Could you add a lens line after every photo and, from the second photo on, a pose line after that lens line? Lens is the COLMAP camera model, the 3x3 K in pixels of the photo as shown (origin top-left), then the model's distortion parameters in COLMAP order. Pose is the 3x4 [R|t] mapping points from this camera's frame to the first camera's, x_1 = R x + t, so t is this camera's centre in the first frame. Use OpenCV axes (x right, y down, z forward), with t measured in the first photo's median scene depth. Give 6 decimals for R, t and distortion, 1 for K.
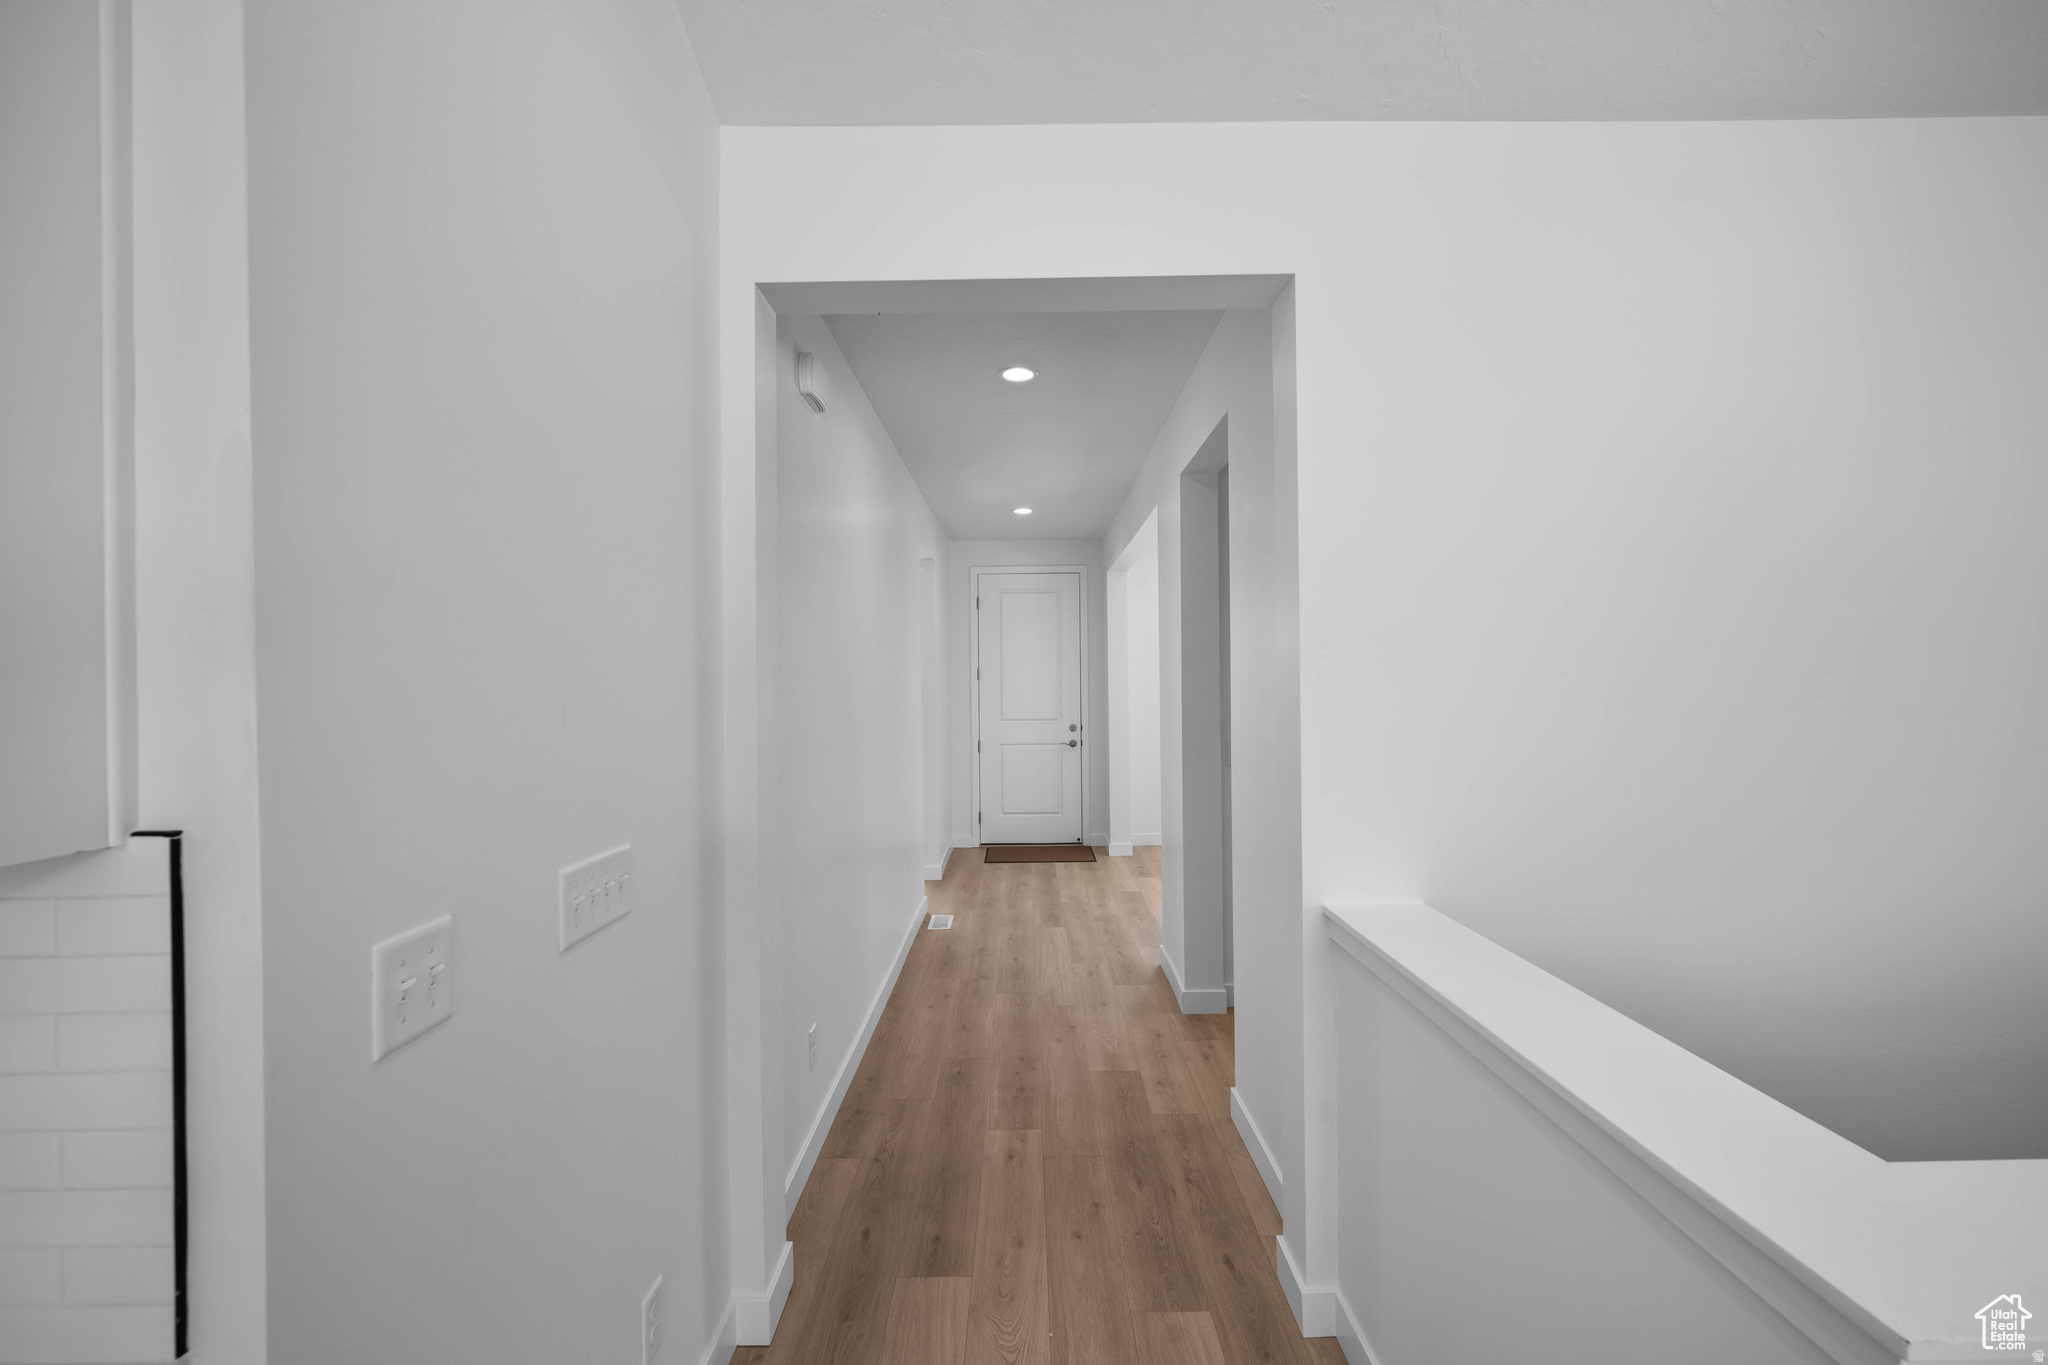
lens RADIAL K [[826.5, 0, 1024.6], [0, 826.5, 682.6], [0, 0, 1]] dist [0.000879, -0.000670]
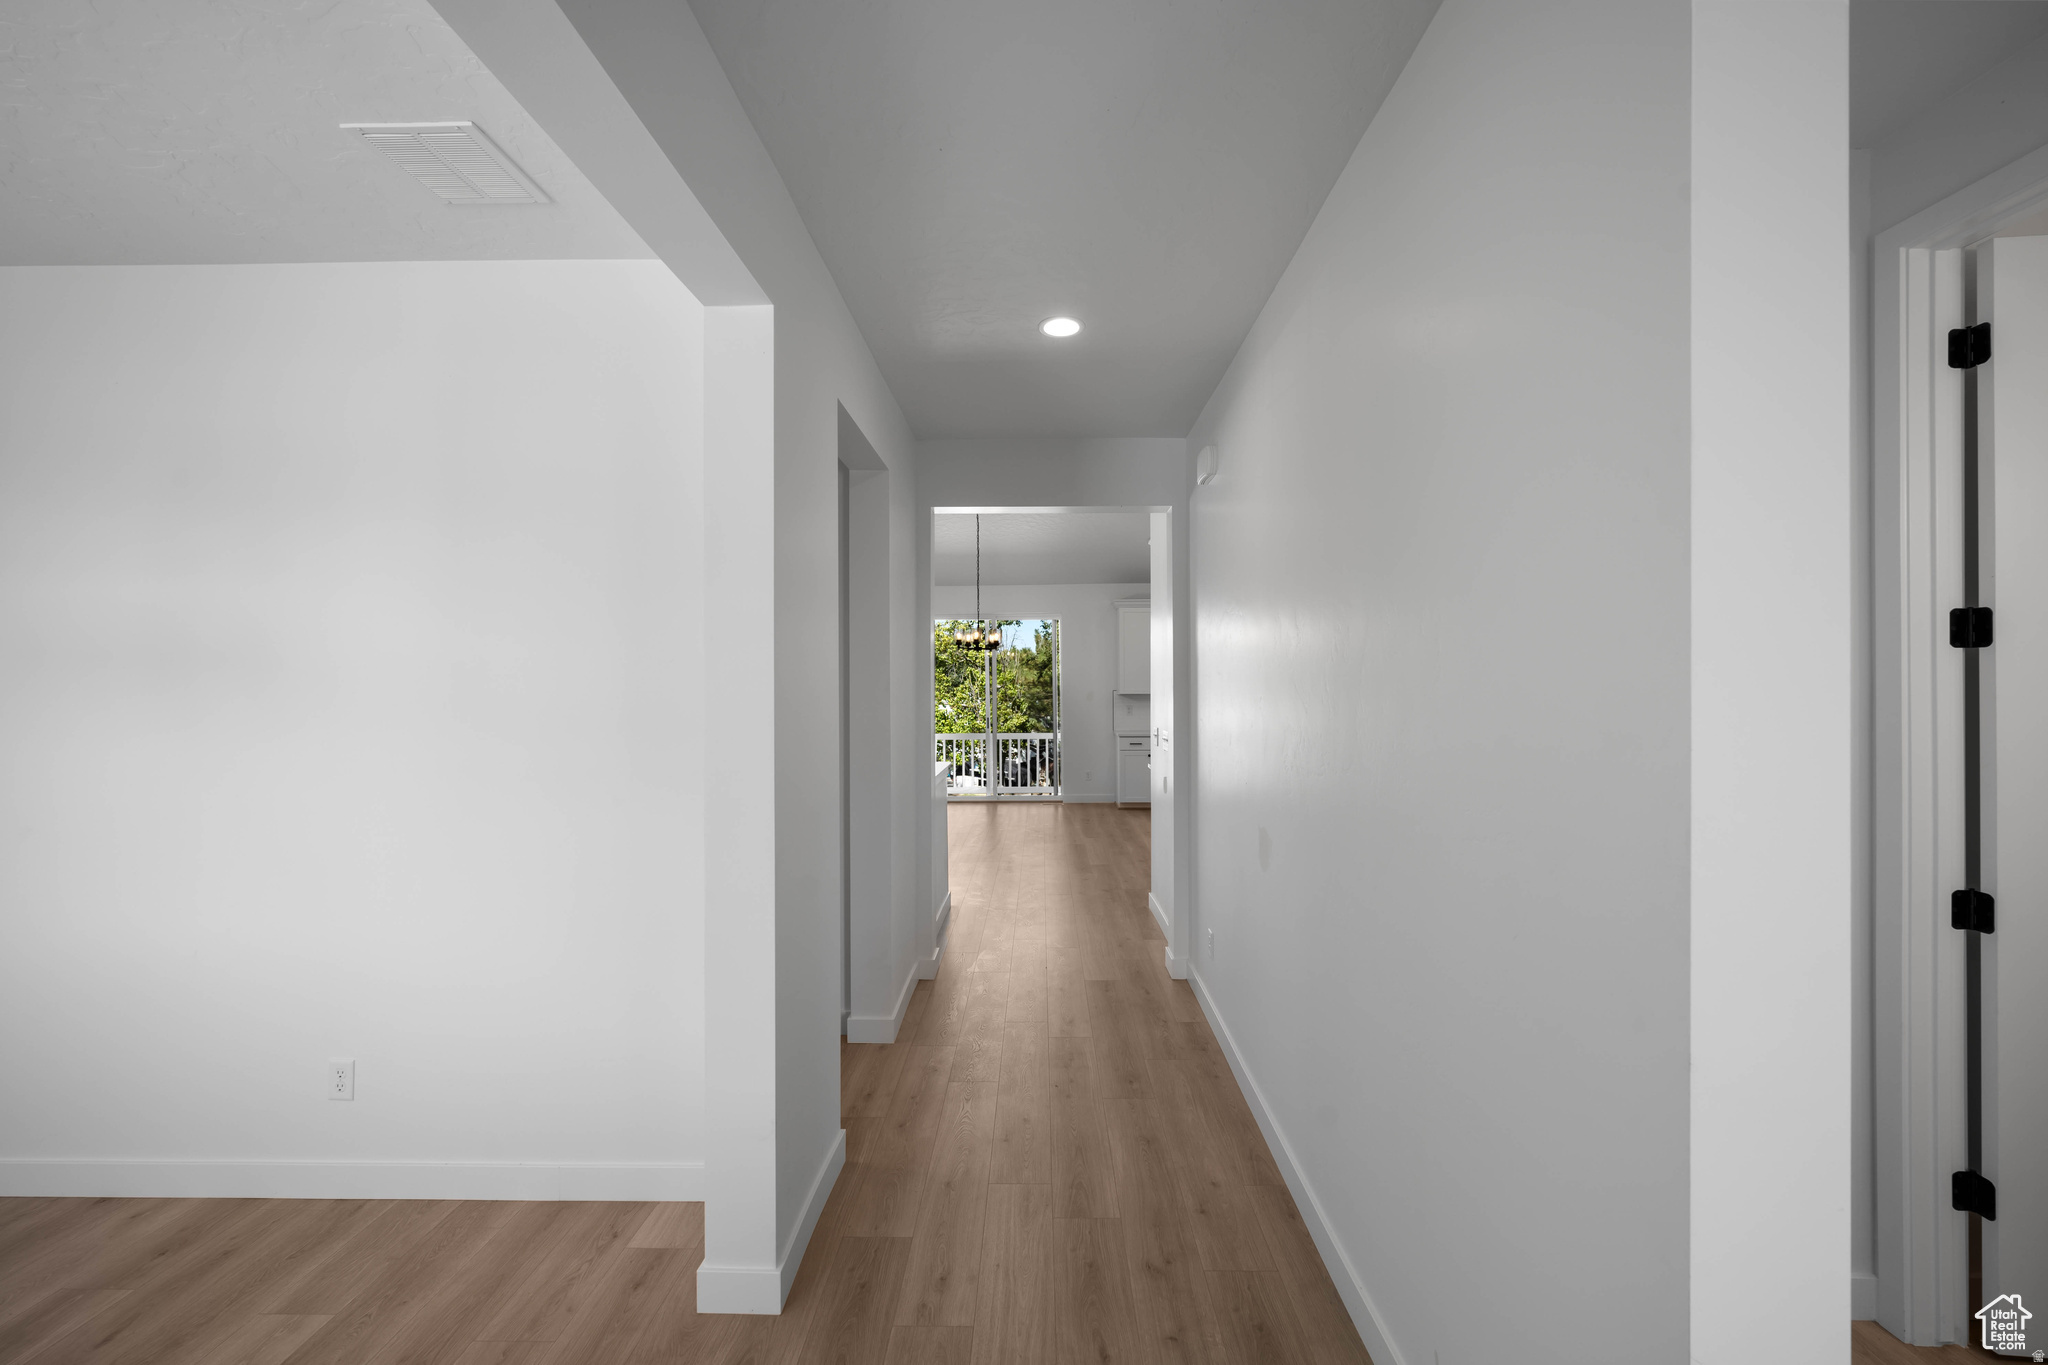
lens RADIAL K [[826.5, 0, 1023.7], [0, 826.5, 682.6], [0, 0, 1]] dist [0.000879, -0.000670]
pose [[-0.999737, 0.015787, 0.016653, 0.020010], [0.015796, 0.999875, 0.000447, -0.006008], [-0.016644, 0.000710, -0.999861, 1.618299]]
